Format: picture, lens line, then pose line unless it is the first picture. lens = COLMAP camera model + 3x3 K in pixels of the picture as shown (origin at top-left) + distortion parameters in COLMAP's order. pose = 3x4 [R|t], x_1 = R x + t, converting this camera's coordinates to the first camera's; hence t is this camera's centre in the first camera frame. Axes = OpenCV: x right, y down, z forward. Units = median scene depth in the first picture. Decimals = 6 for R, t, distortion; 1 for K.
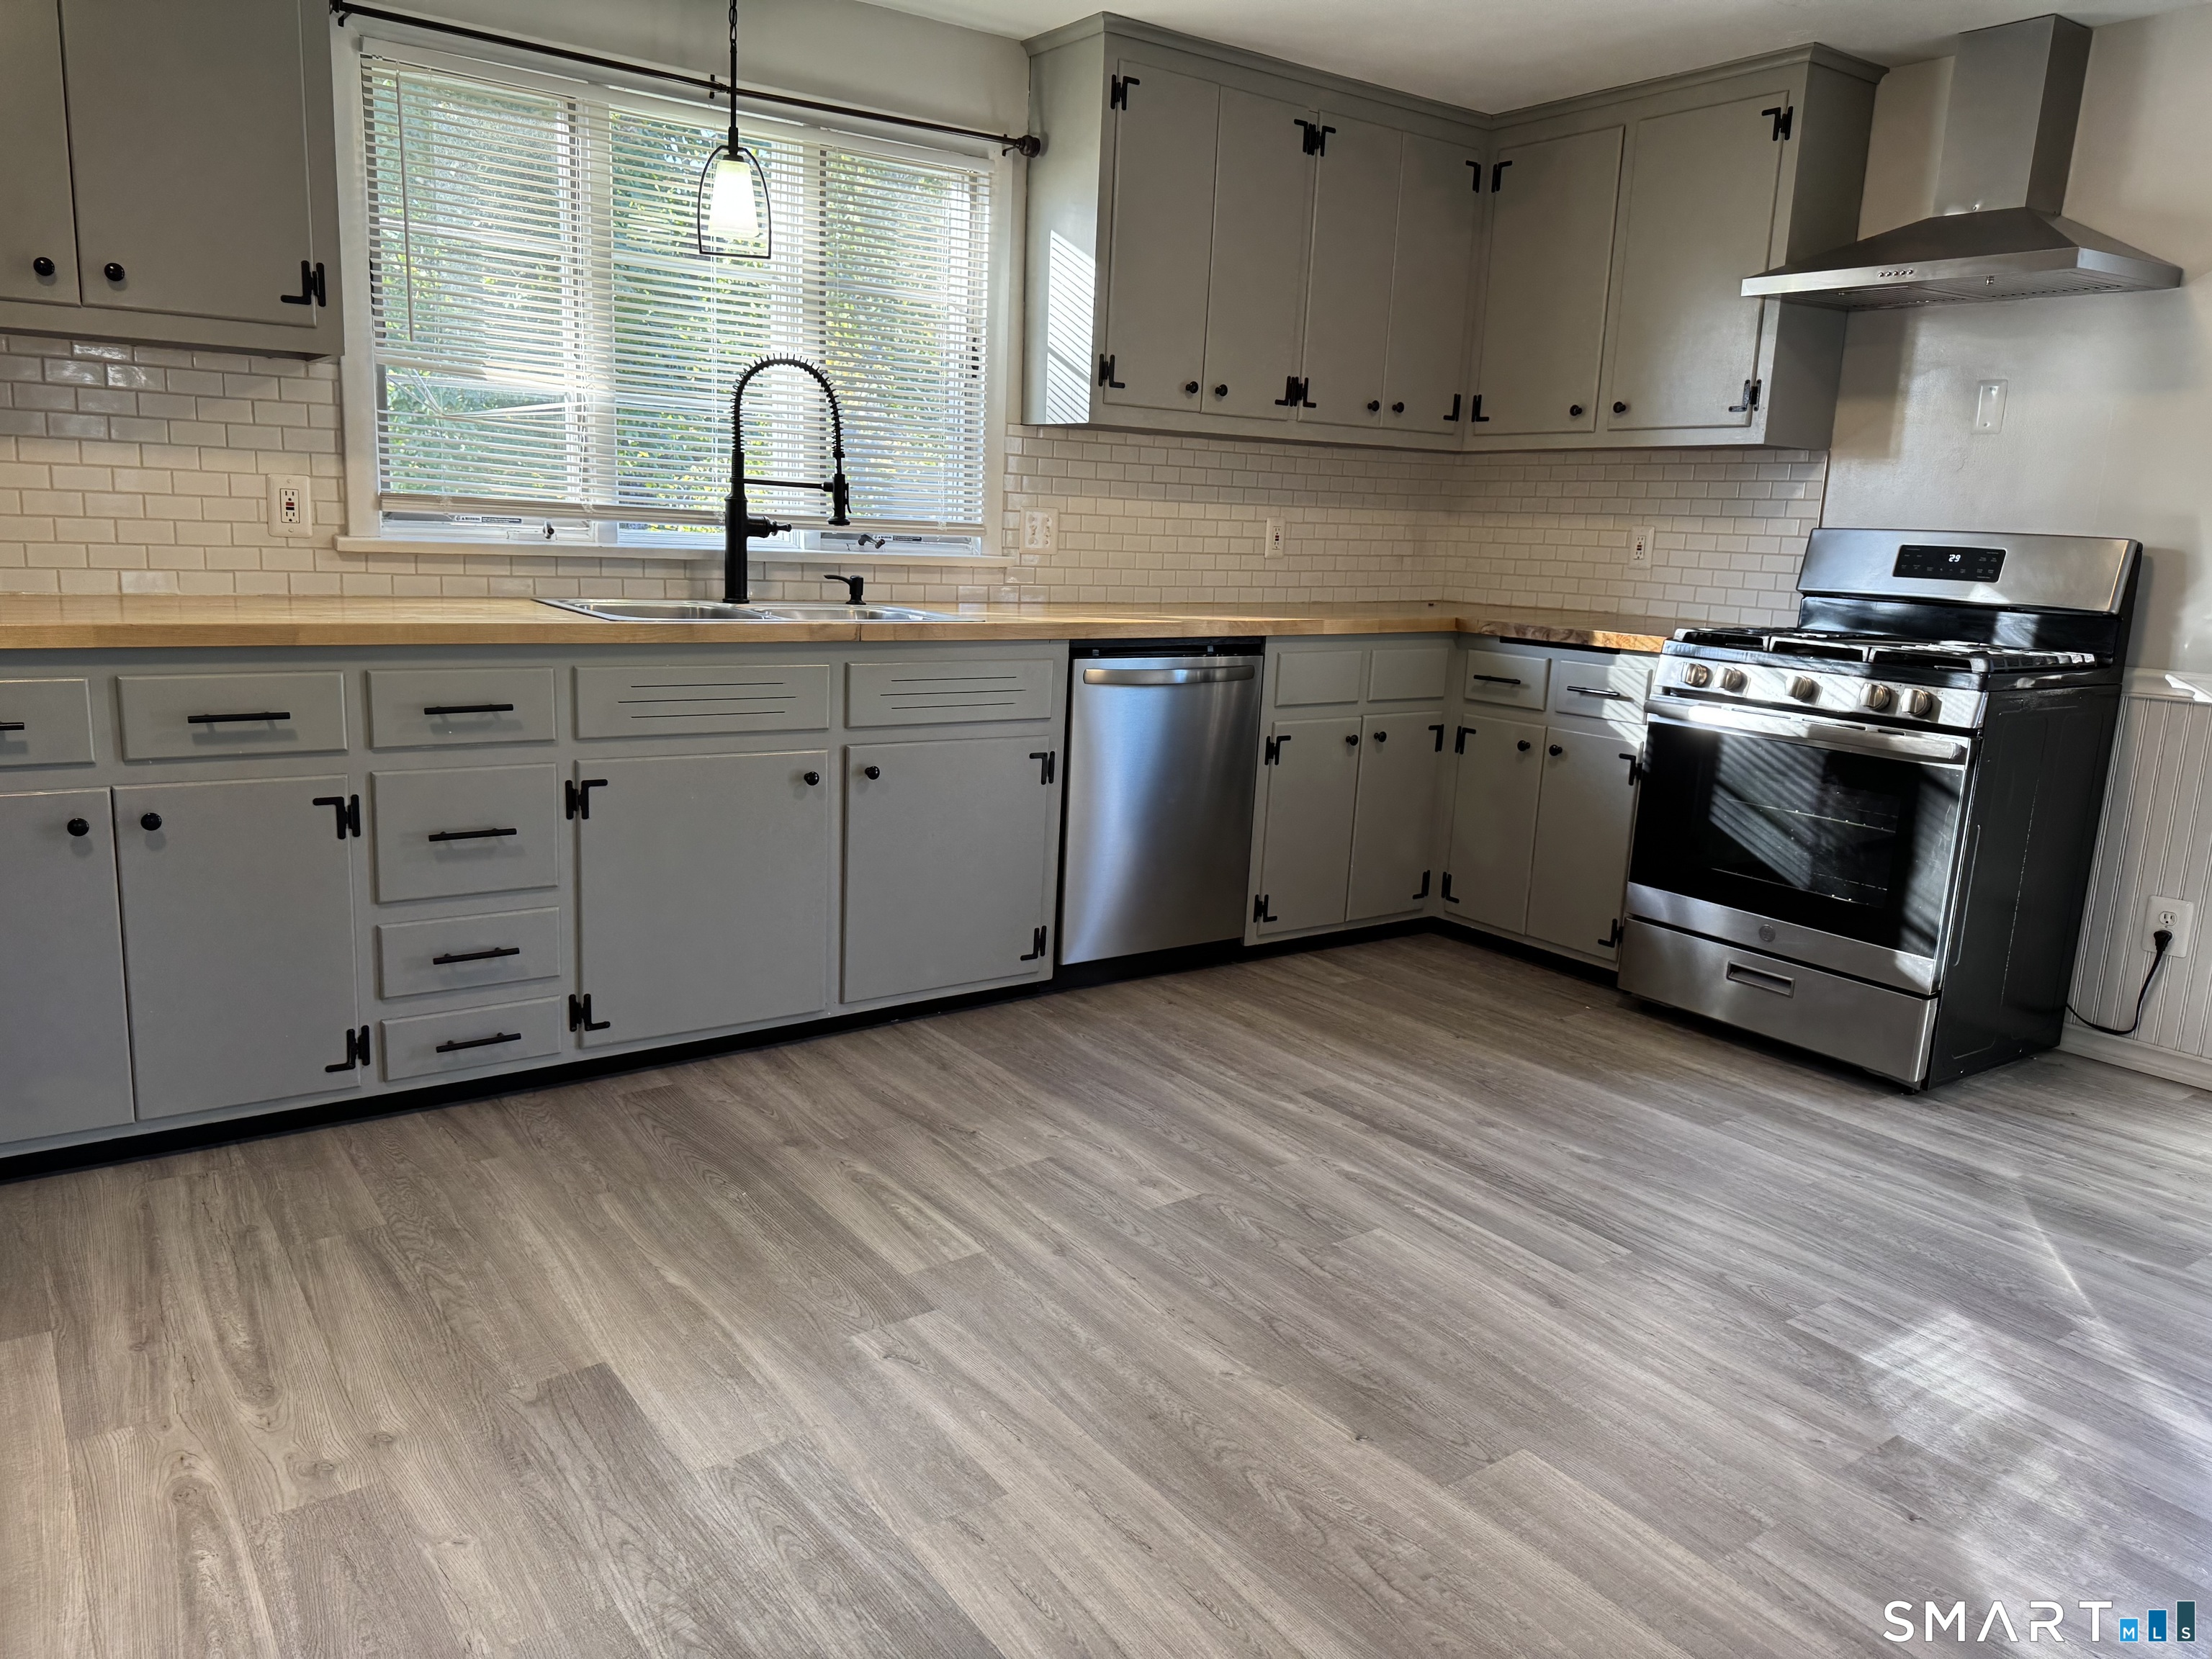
lens RADIAL K [[1562.0, 0, 1080.9], [0, 1562.0, 816.3], [0, 0, 1]] dist [0.067856, -0.075690]
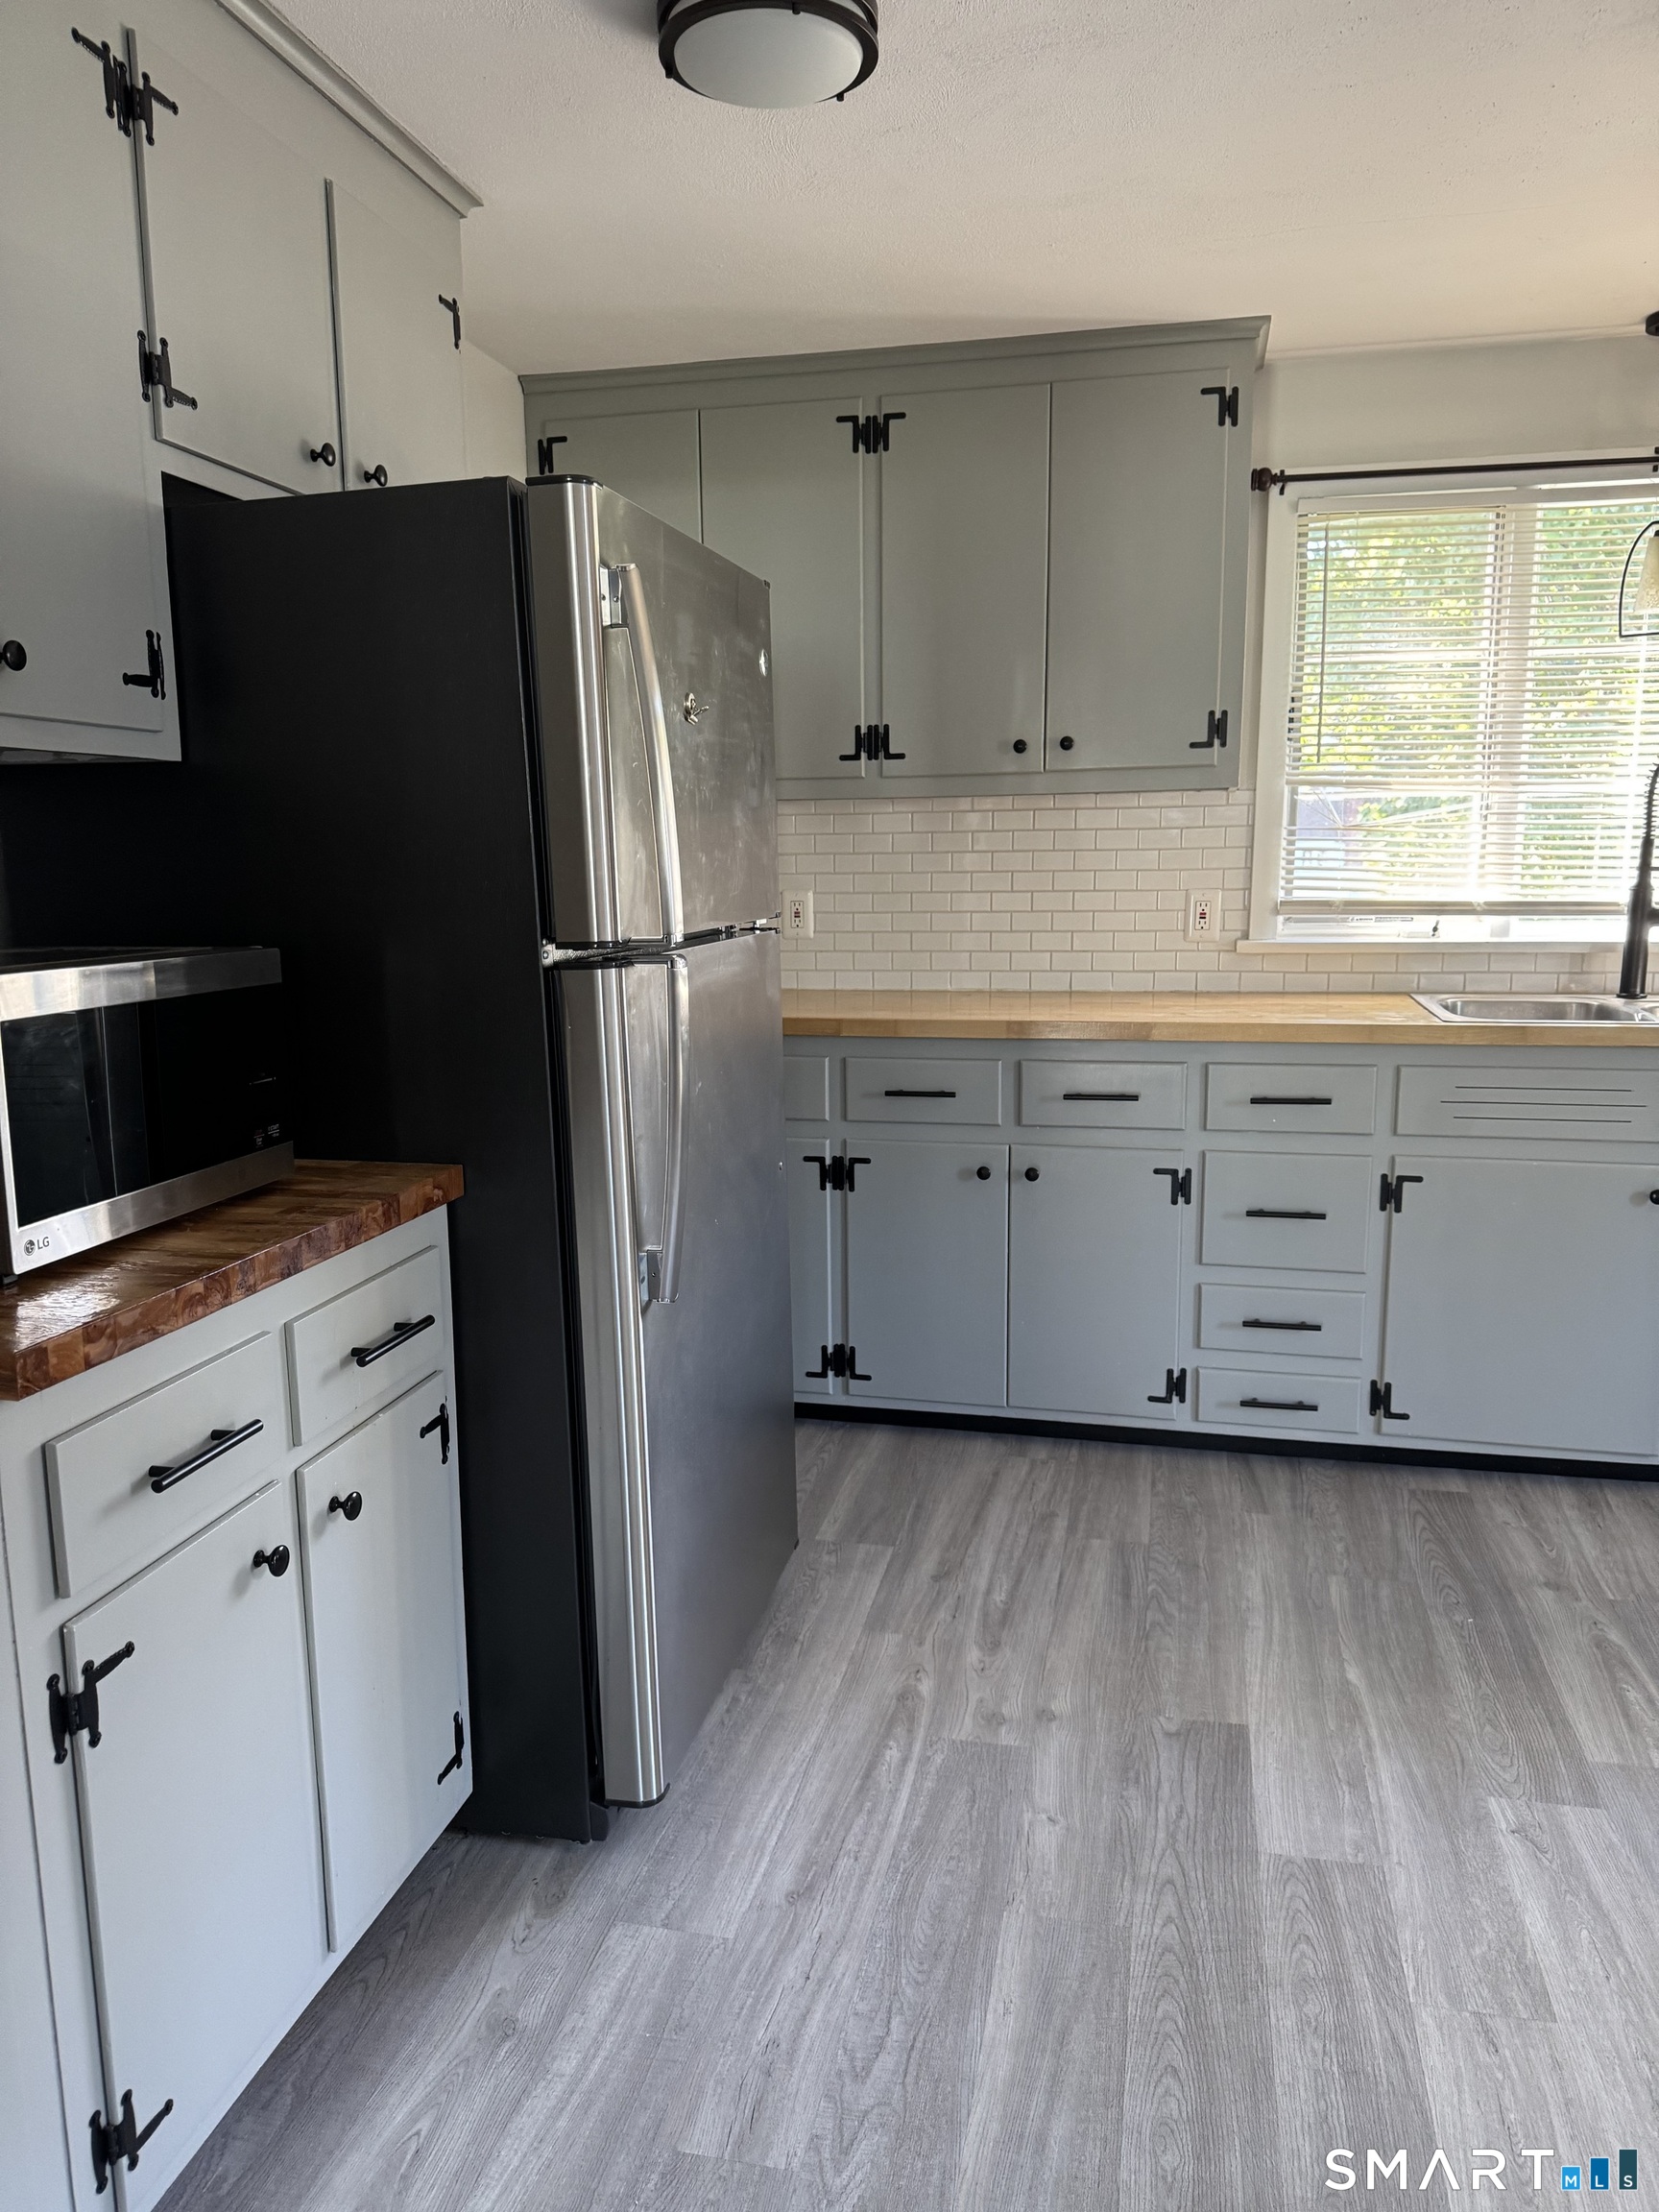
lens RADIAL K [[1562.0, 0, 836.4], [0, 1562.0, 1114.9], [0, 0, 1]] dist [0.067856, -0.075690]
pose [[0.669621, 0.076220, -0.738781, 0.196667], [-0.102283, 0.994706, 0.009916, -0.034774], [0.735626, 0.068925, 0.673872, 0.031363]]
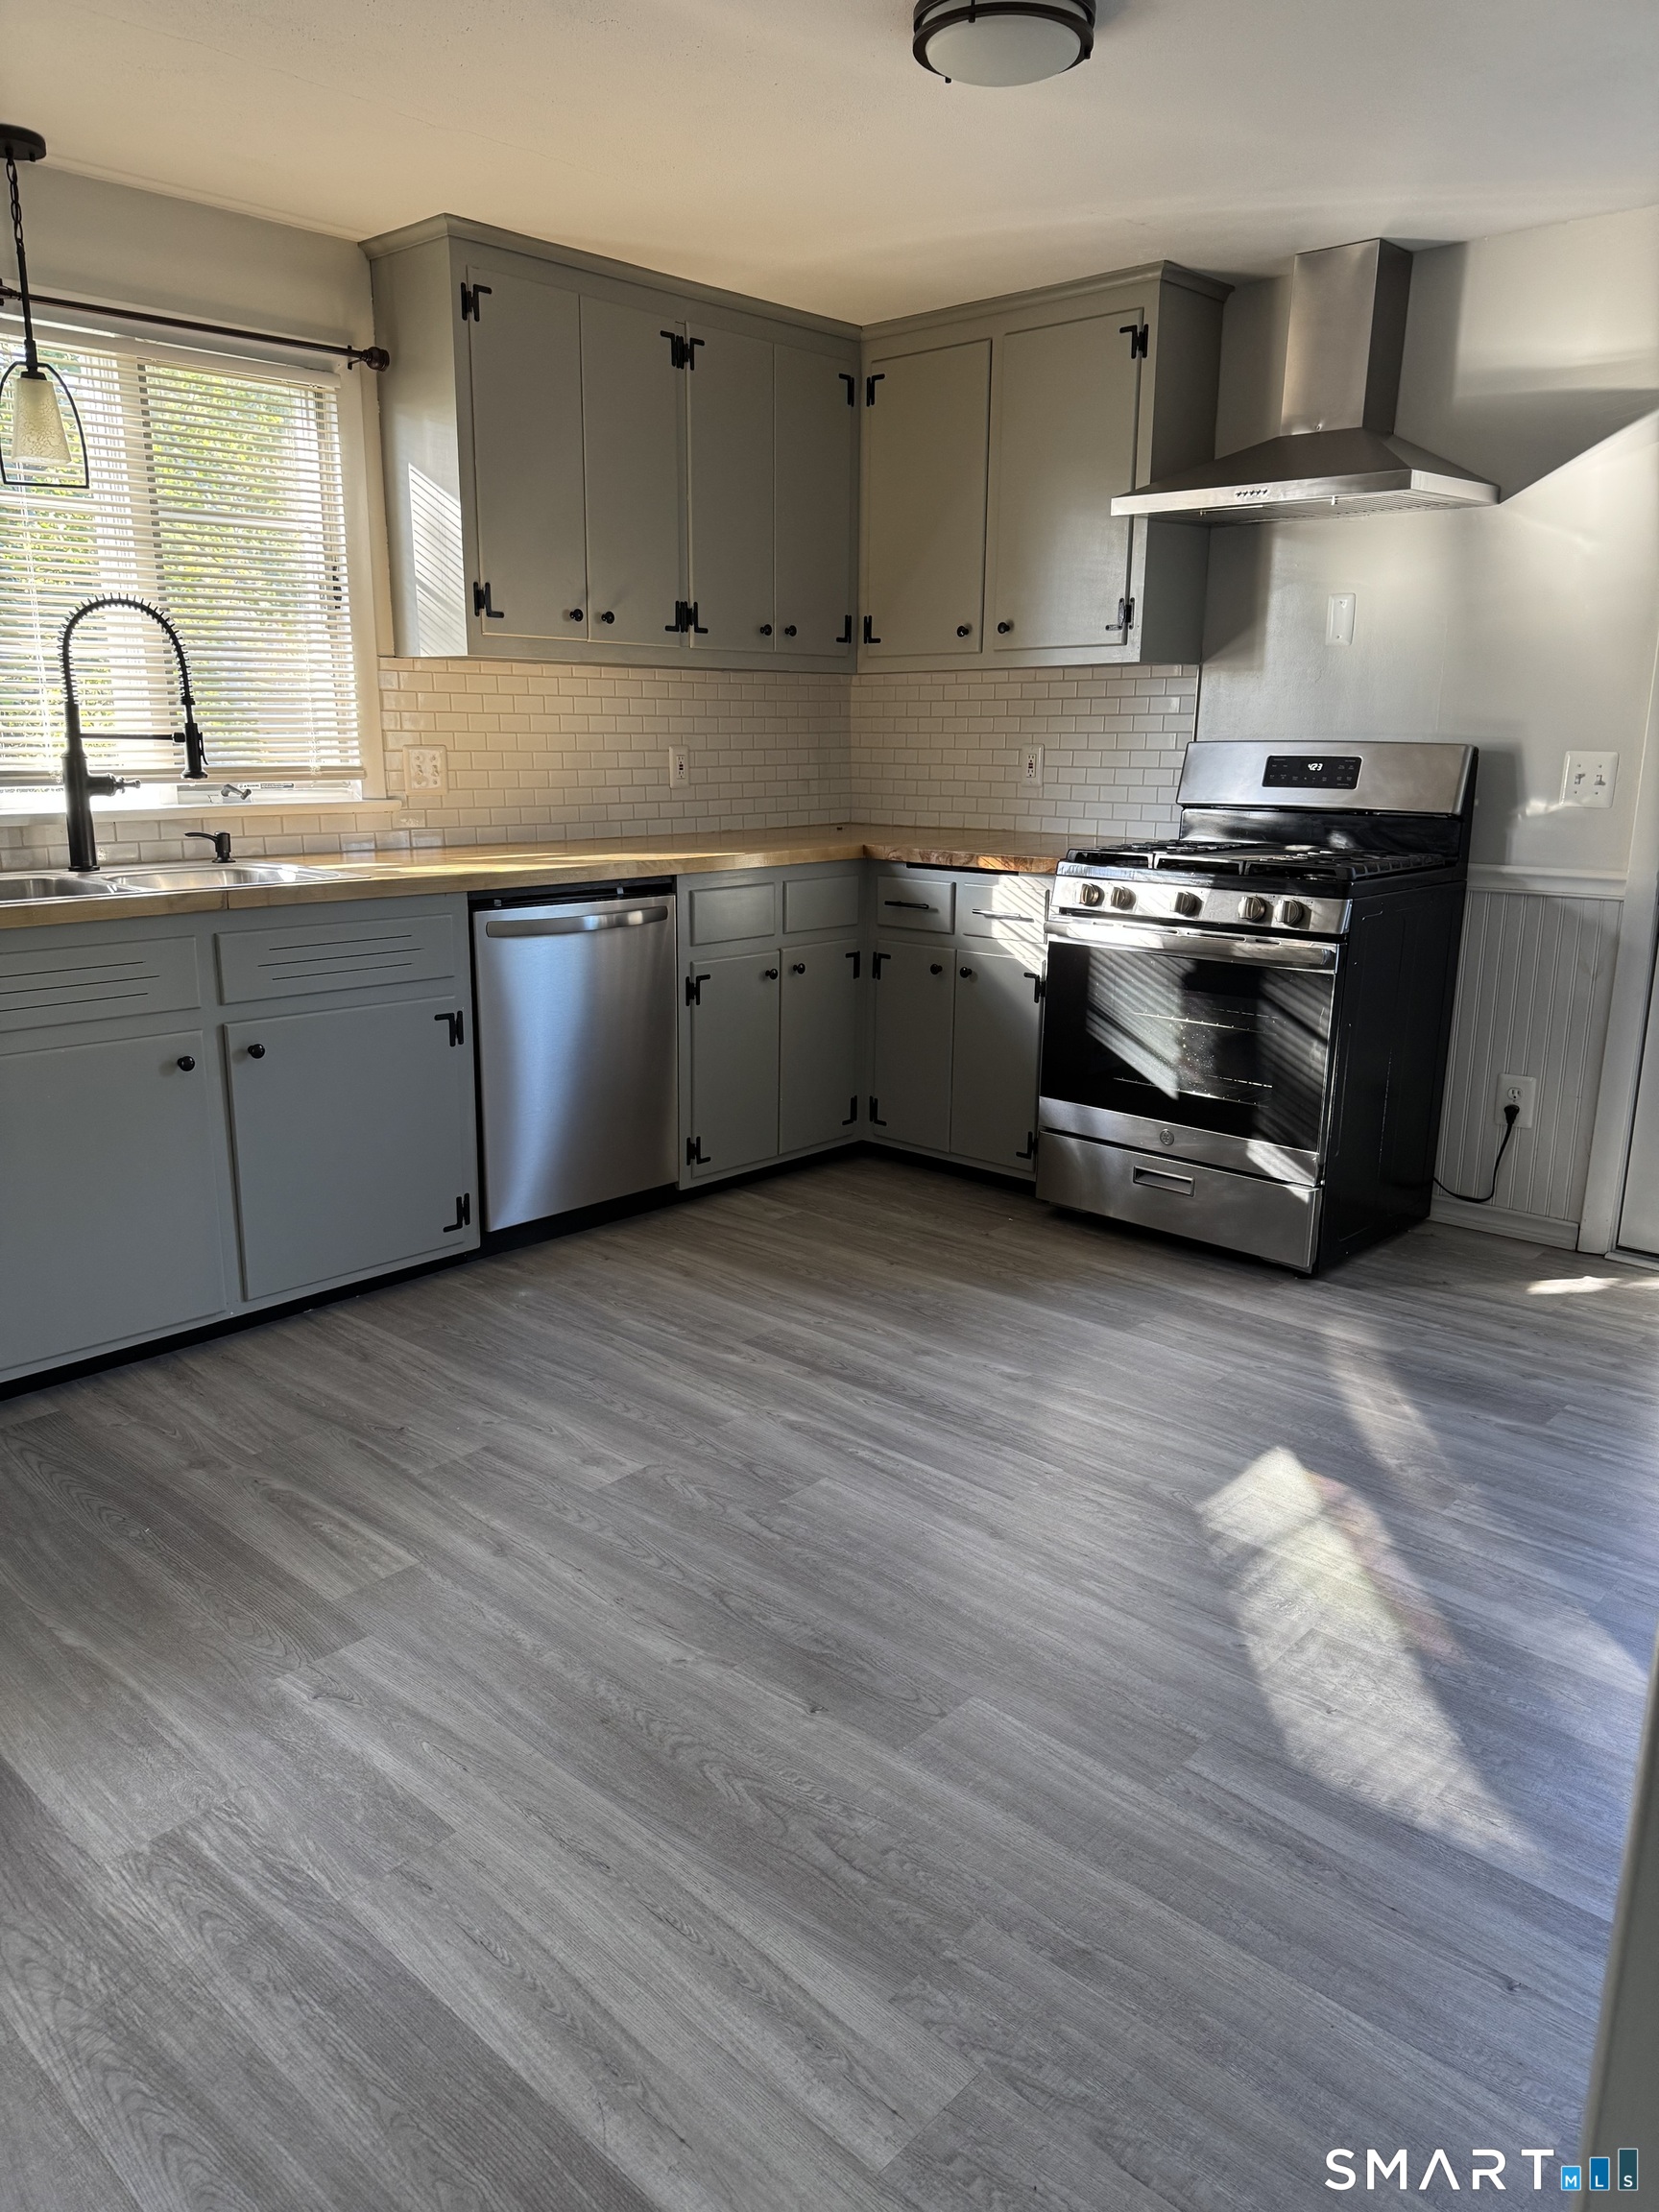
lens RADIAL K [[1562.0, 0, 799.6], [0, 1562.0, 1105.4], [0, 0, 1]] dist [0.067856, -0.075690]
pose [[0.981138, -0.079887, 0.176029, 0.015563], [0.070688, 0.995815, 0.057934, -0.030512], [-0.179921, -0.044398, 0.982679, 0.028212]]
